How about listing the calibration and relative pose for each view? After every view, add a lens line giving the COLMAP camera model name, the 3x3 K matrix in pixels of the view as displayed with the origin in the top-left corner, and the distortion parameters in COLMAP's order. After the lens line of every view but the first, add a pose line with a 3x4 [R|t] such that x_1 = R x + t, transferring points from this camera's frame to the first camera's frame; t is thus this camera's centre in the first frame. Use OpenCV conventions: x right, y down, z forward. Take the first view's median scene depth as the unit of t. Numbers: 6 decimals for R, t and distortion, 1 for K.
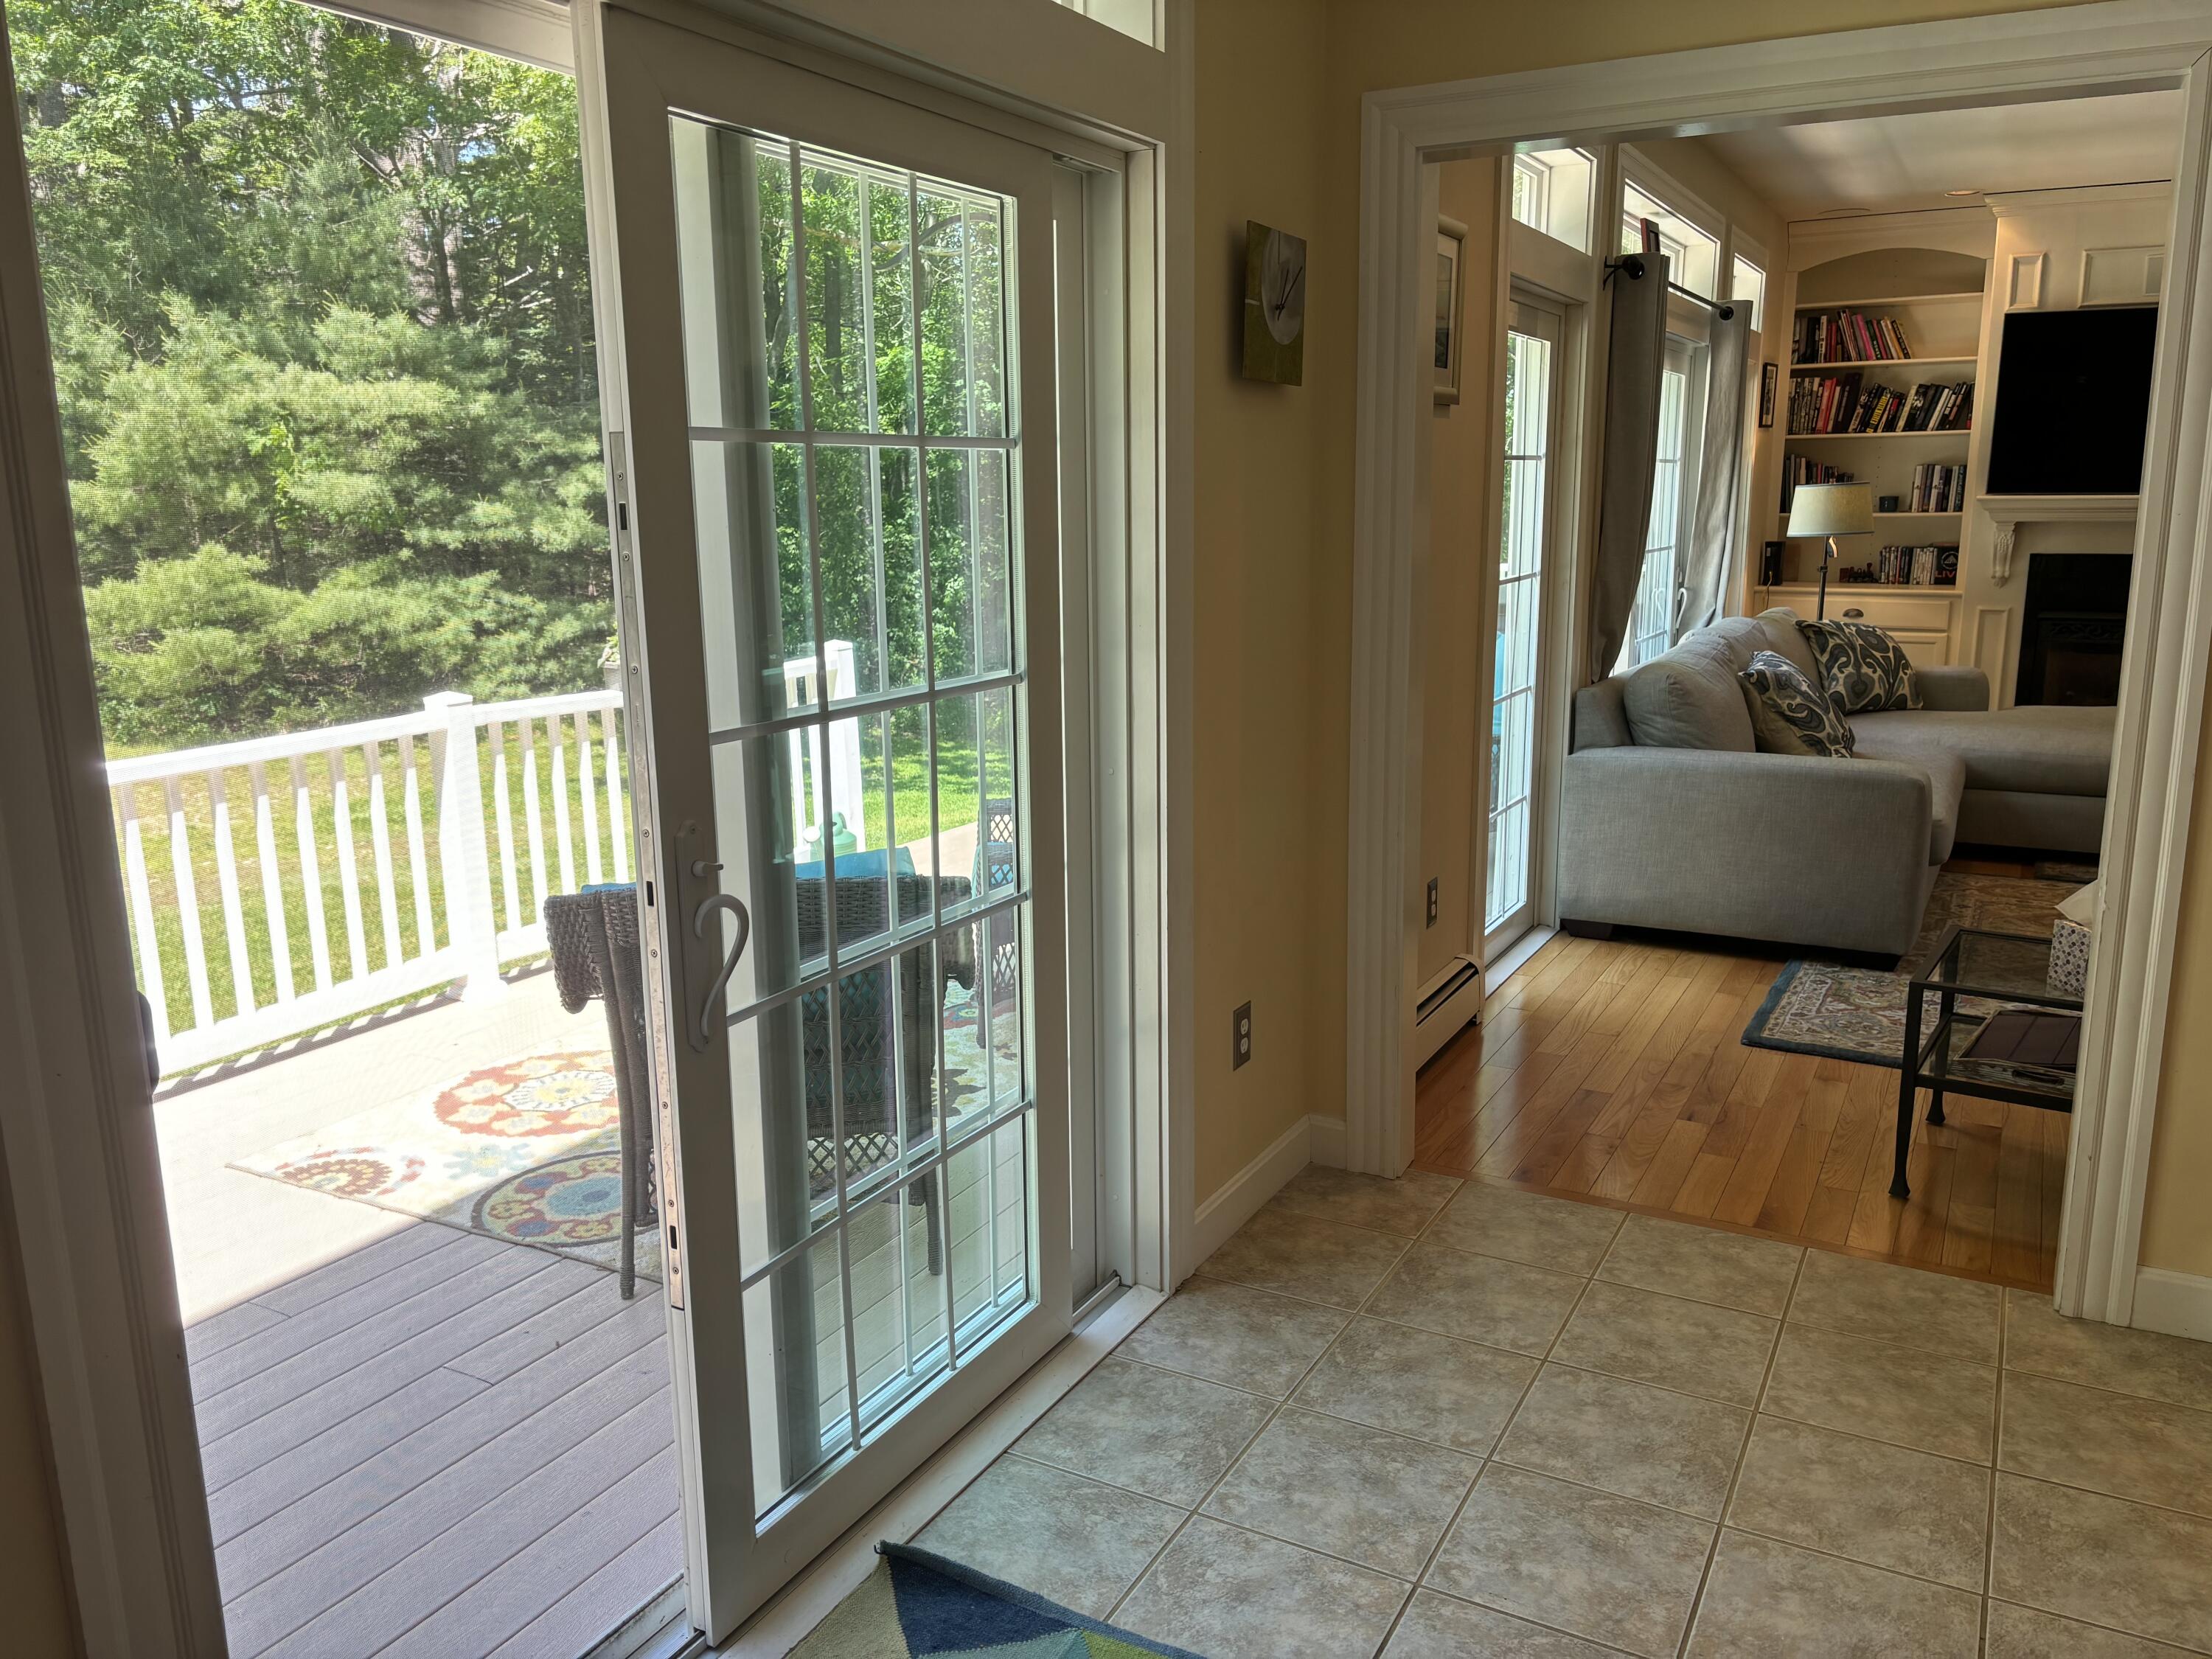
lens RADIAL K [[1684.2, 0, 1103.0], [0, 1684.2, 829.1], [0, 0, 1]] dist [0.052048, -0.061544]
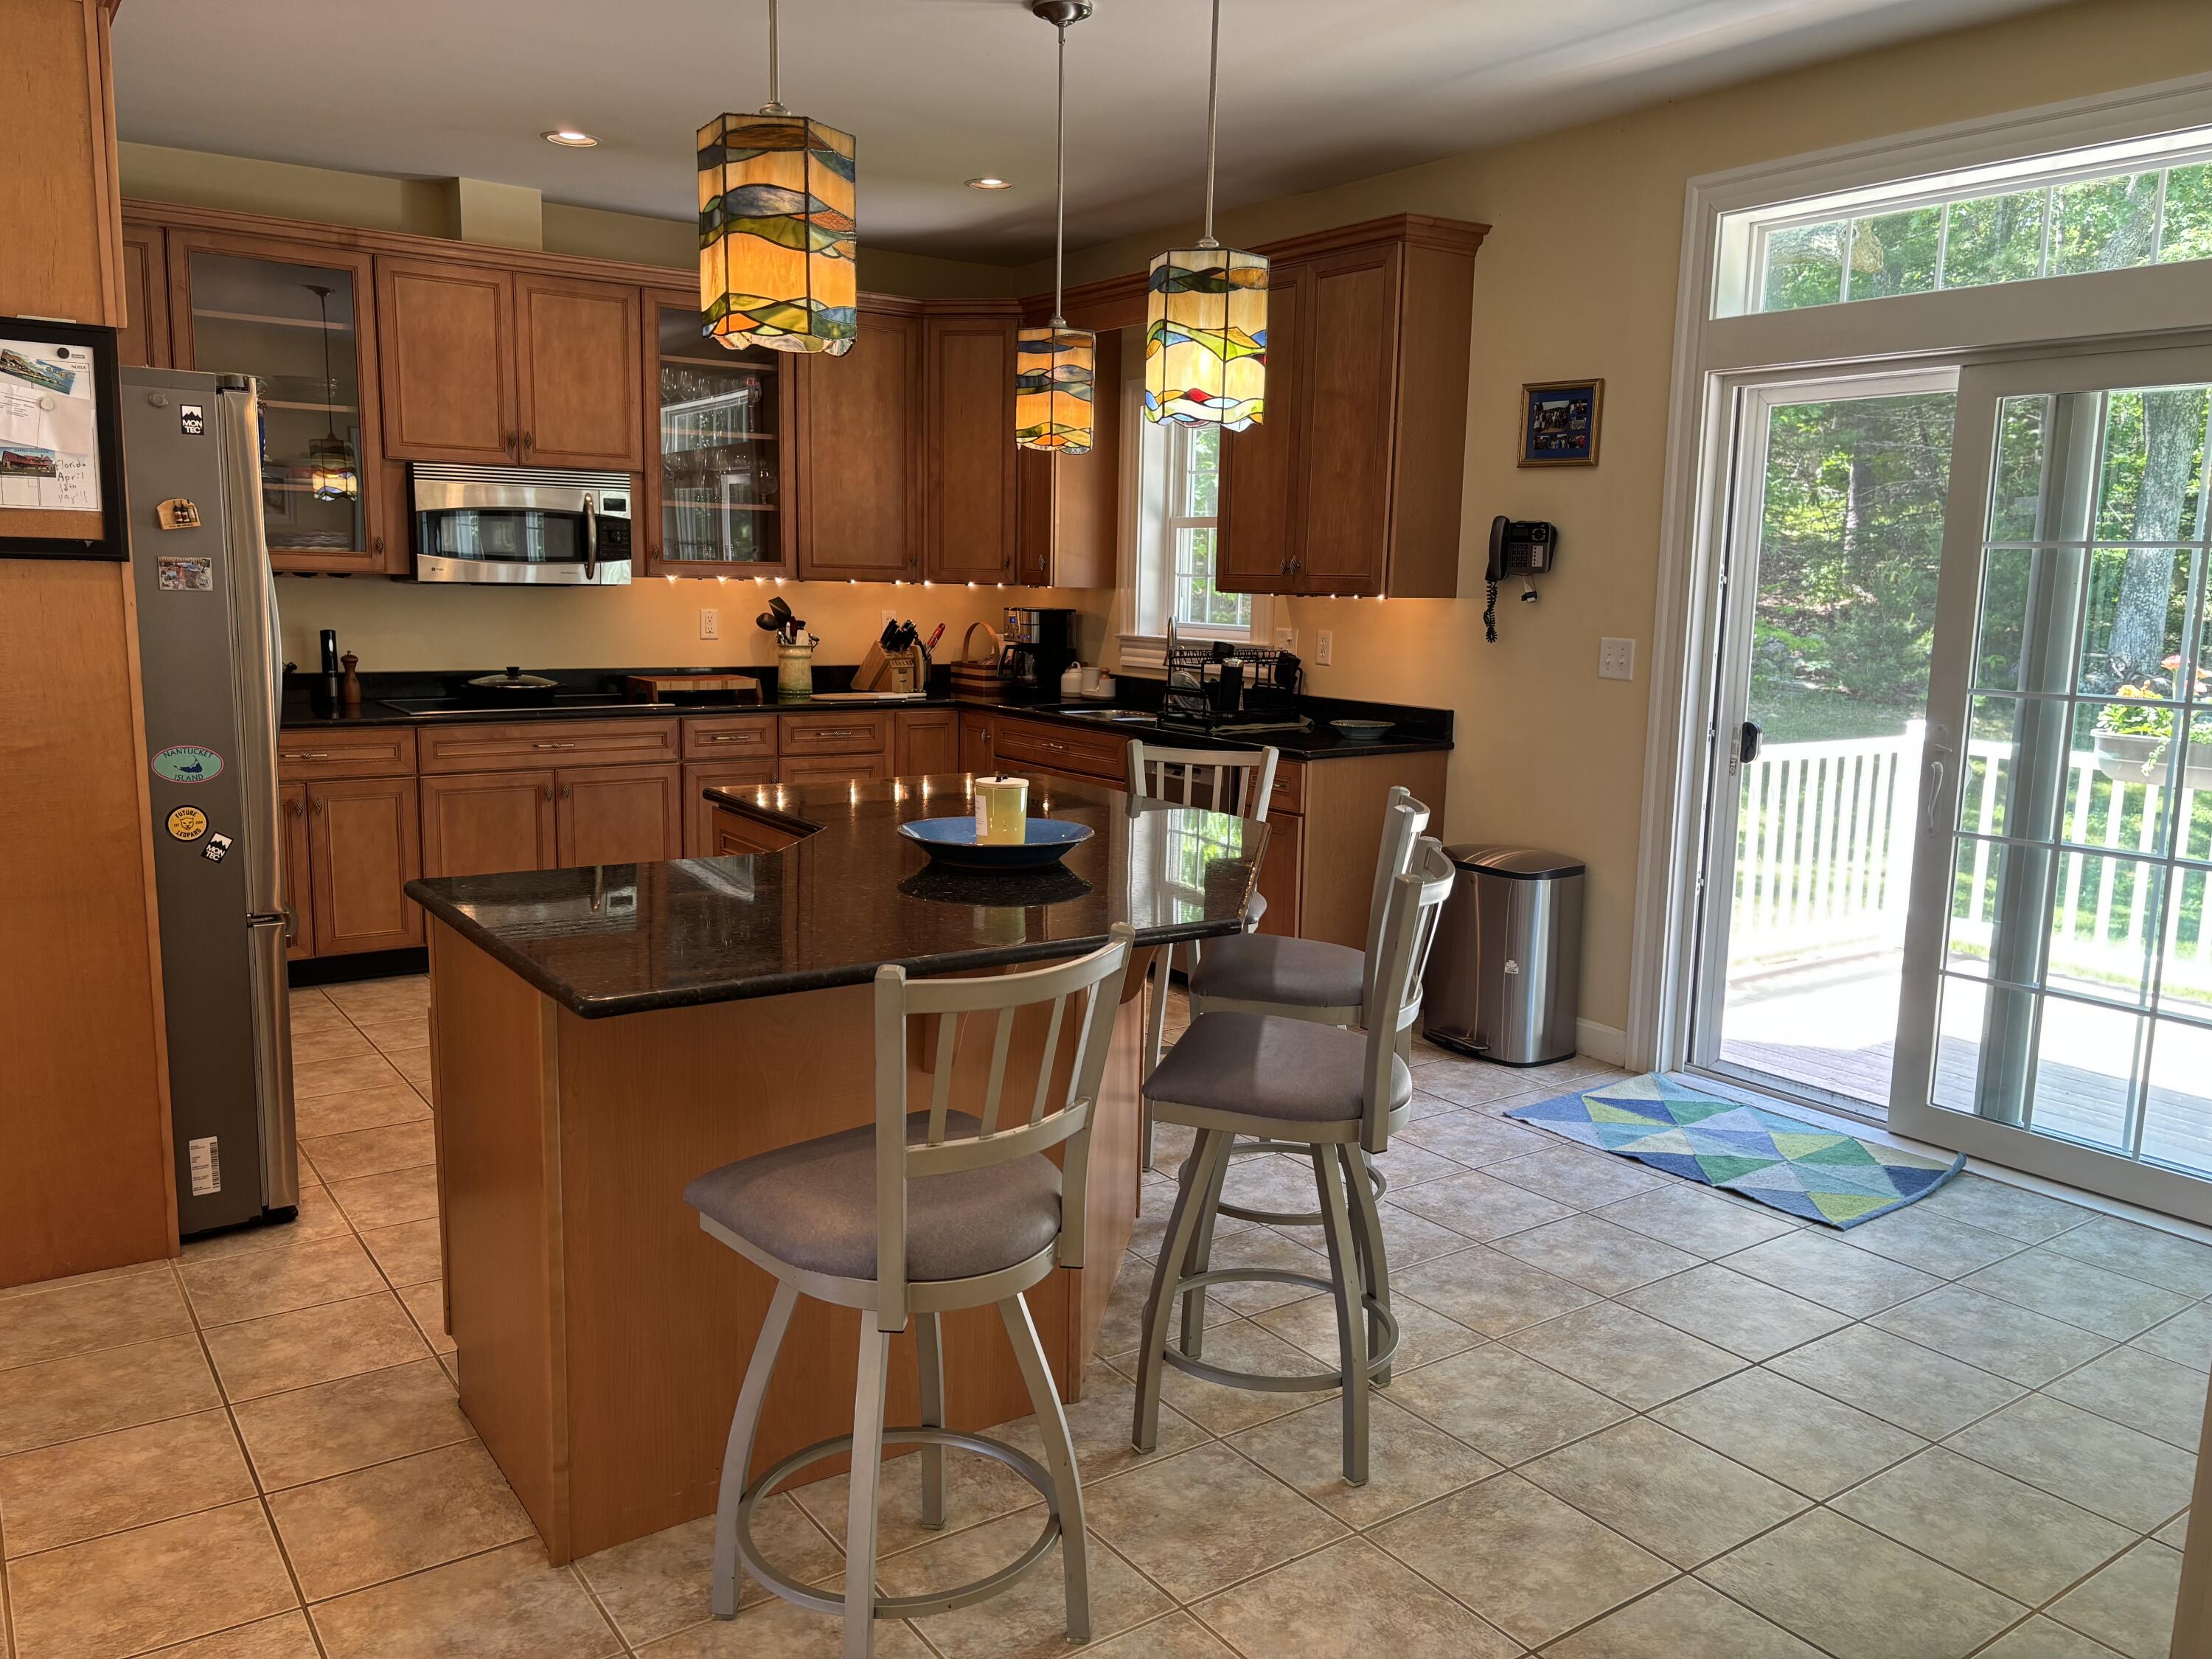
lens RADIAL K [[1684.2, 0, 1110.8], [0, 1684.2, 828.0], [0, 0, 1]] dist [0.052048, -0.061544]
pose [[-0.432376, 0.140388, -0.890697, 1.154105], [-0.195810, 0.949614, 0.244728, -0.107012], [0.880176, 0.280222, -0.383101, 0.513577]]
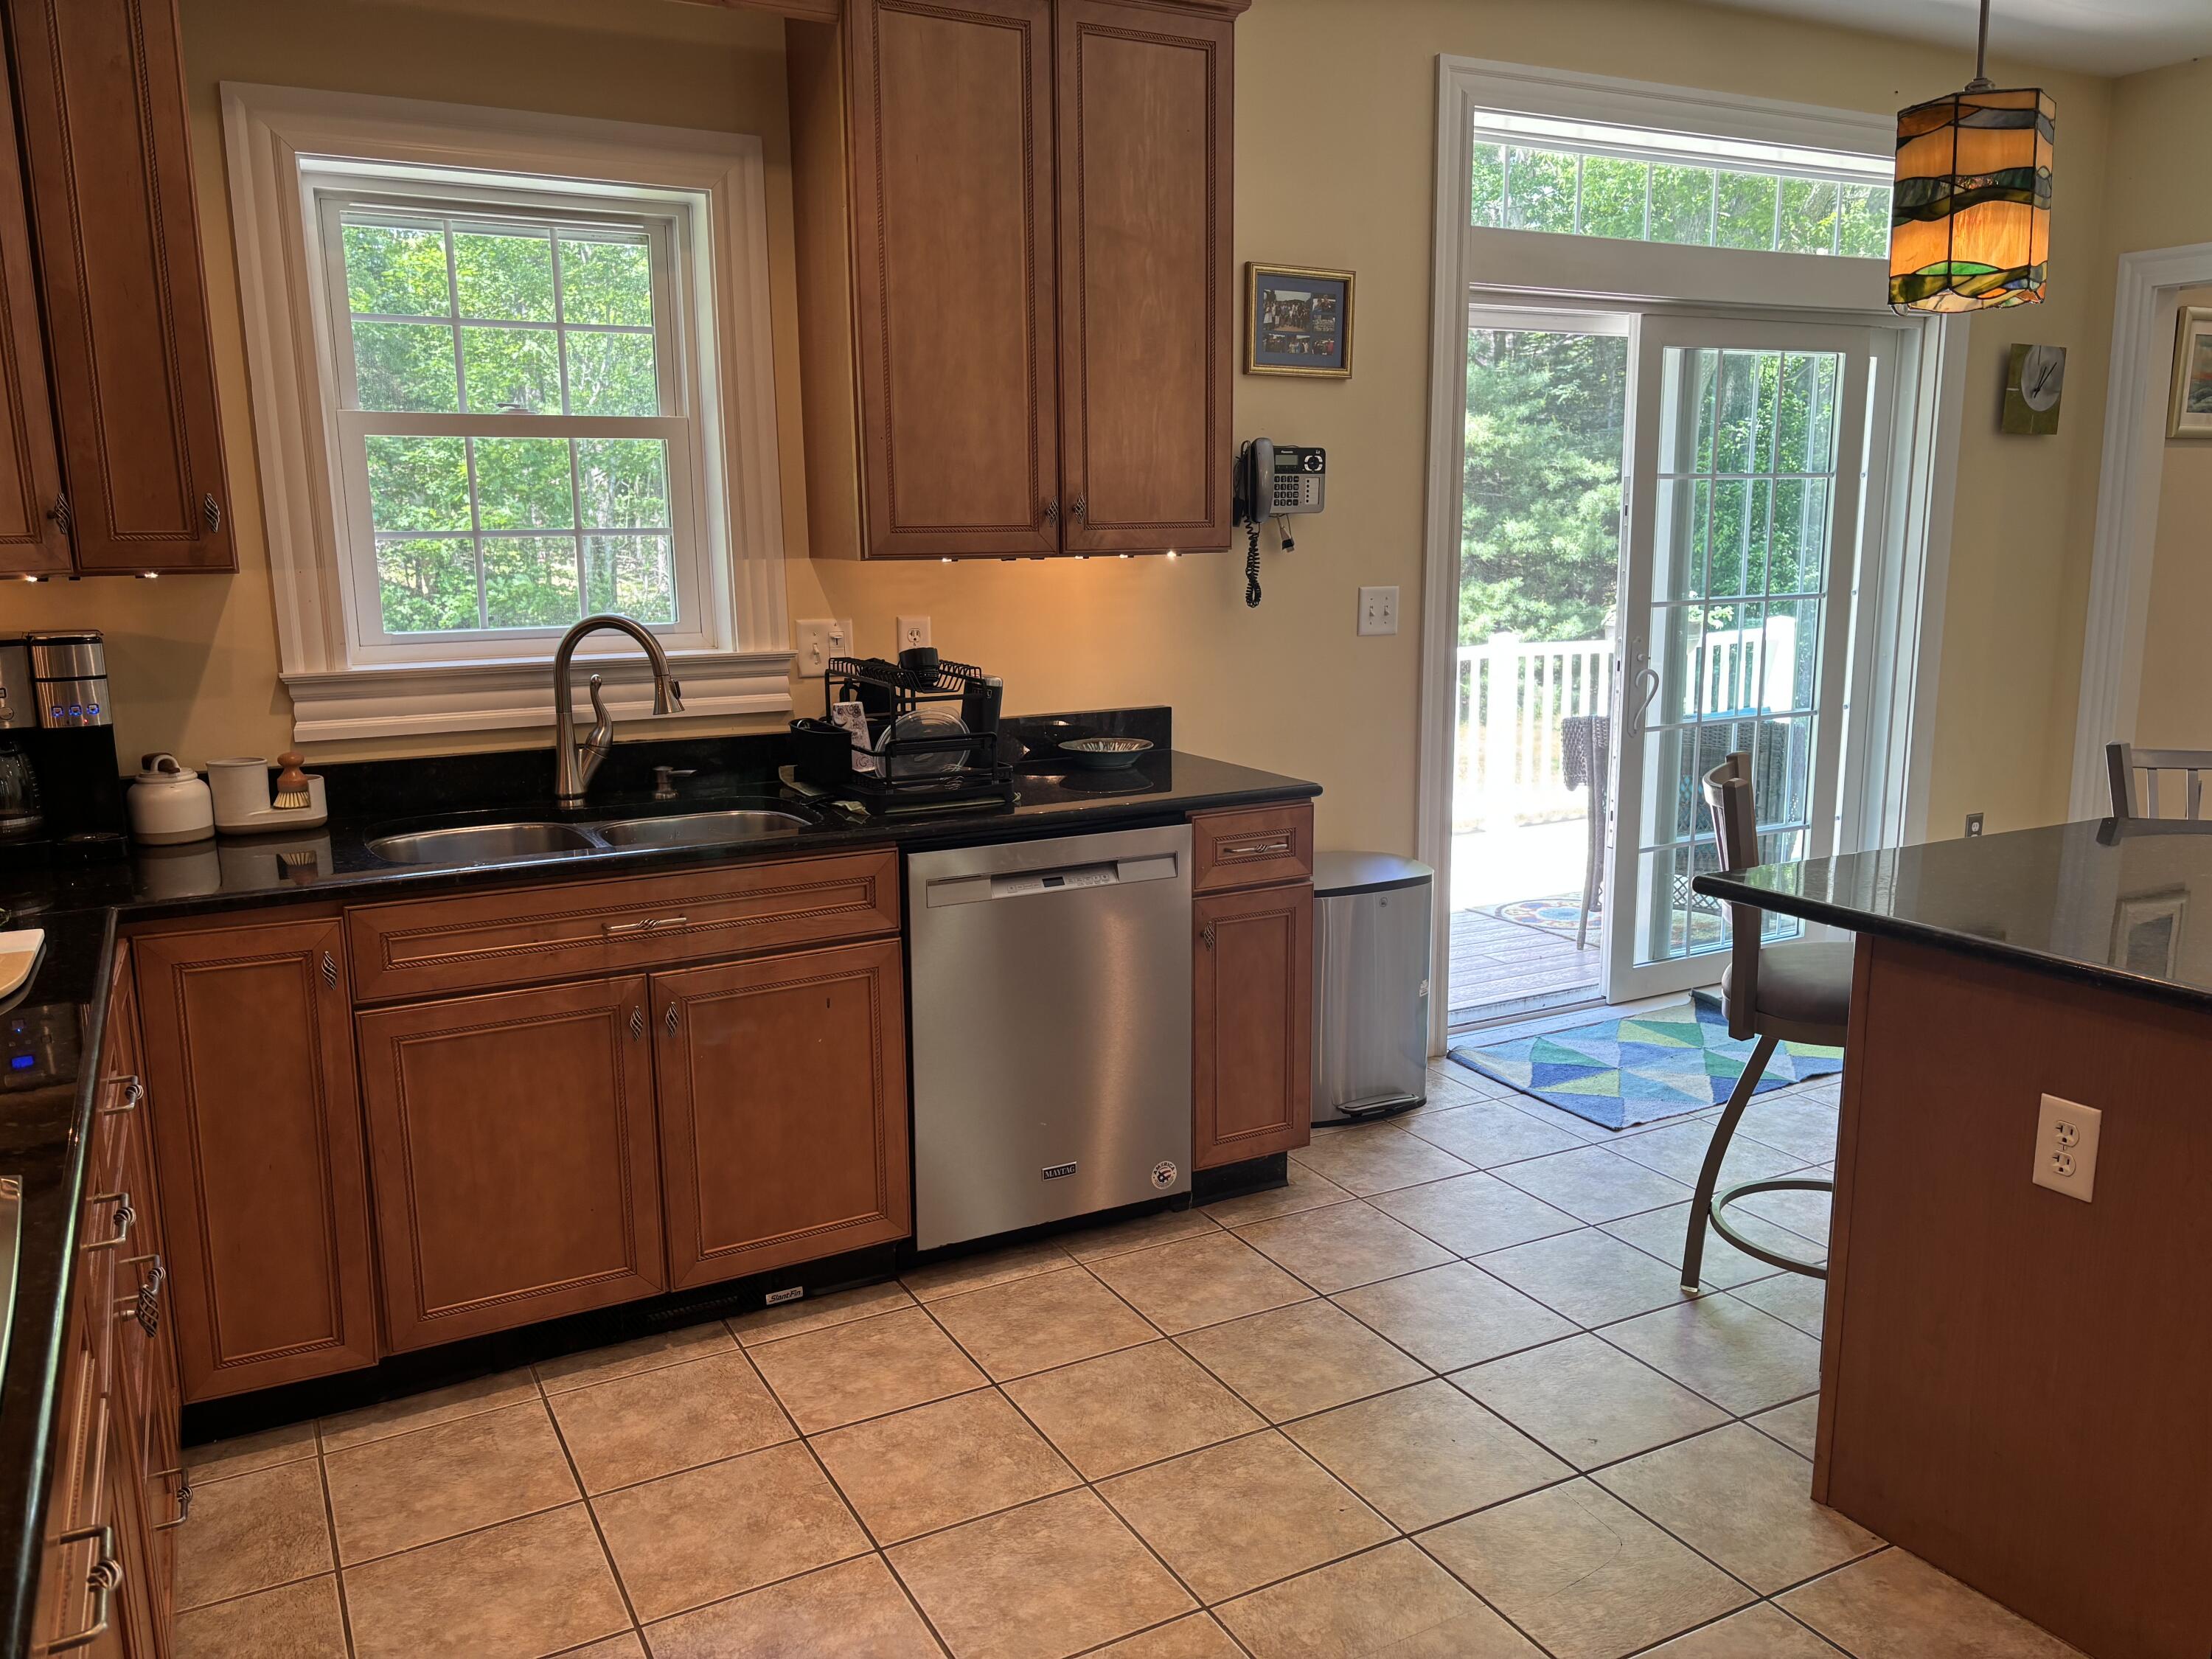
lens RADIAL K [[1684.2, 0, 1118.5], [0, 1684.2, 839.1], [0, 0, 1]] dist [0.052048, -0.061544]
pose [[0.845220, 0.106395, -0.523720, 0.226763], [-0.109664, 0.993657, 0.024880, 0.164160], [0.523045, 0.036404, 0.851527, -0.766577]]
